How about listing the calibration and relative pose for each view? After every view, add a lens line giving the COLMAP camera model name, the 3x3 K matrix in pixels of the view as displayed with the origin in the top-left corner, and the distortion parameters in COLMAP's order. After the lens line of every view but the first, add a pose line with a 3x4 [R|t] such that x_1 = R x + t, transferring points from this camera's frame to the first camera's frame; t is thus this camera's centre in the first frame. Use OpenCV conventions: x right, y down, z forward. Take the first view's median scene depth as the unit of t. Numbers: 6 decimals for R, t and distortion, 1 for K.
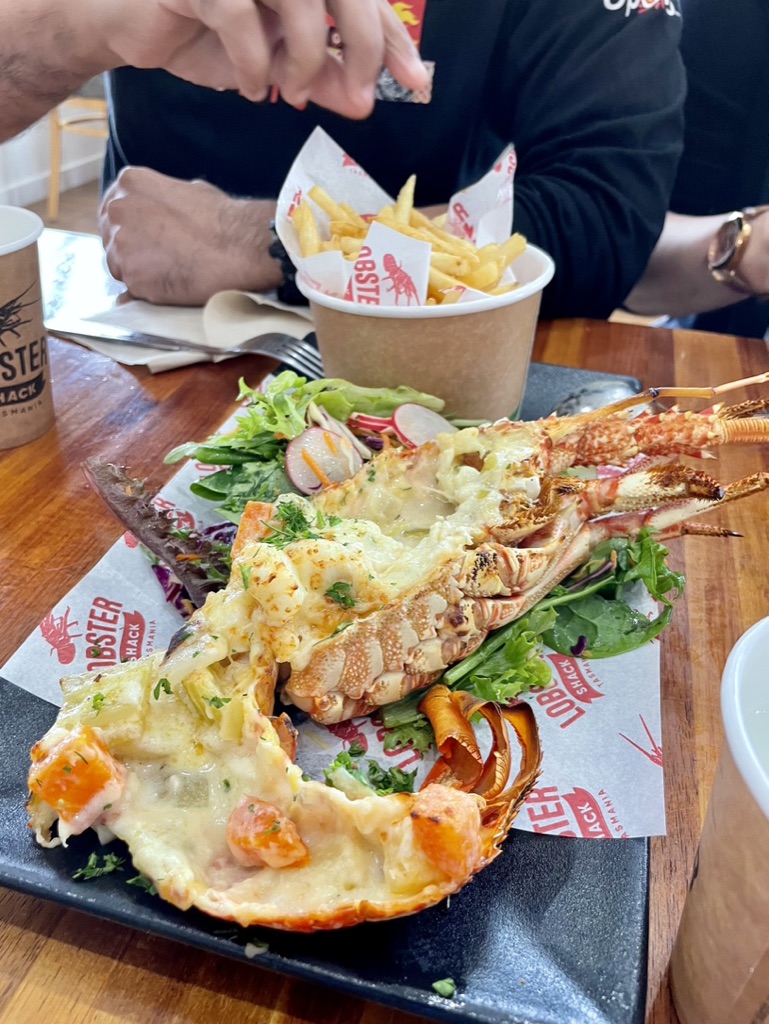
lens RADIAL K [[779.4, 0, 384.5], [0, 779.4, 512.0], [0, 0, 1]] dist [0.085258, -0.120451]
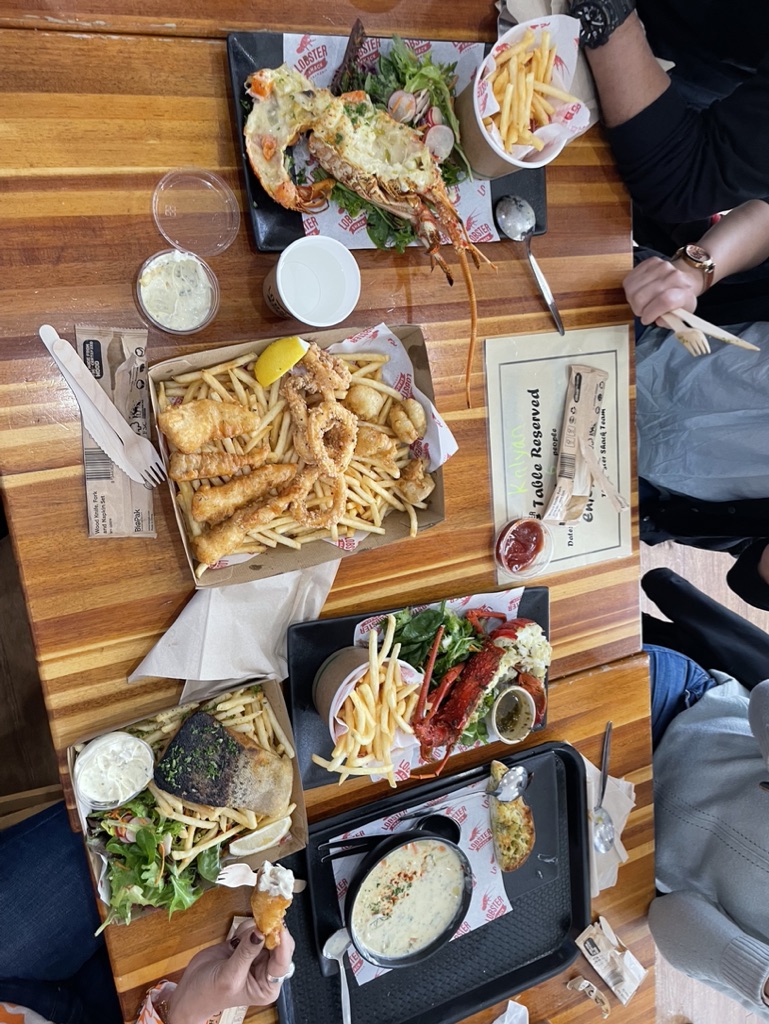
lens RADIAL K [[779.4, 0, 384.5], [0, 779.4, 512.0], [0, 0, 1]] dist [0.085258, -0.120451]
pose [[0.352274, 0.895248, 0.272826, 0.492960], [-0.813156, 0.148460, 0.562794, -1.623581], [0.463336, -0.420108, 0.780275, -2.074134]]
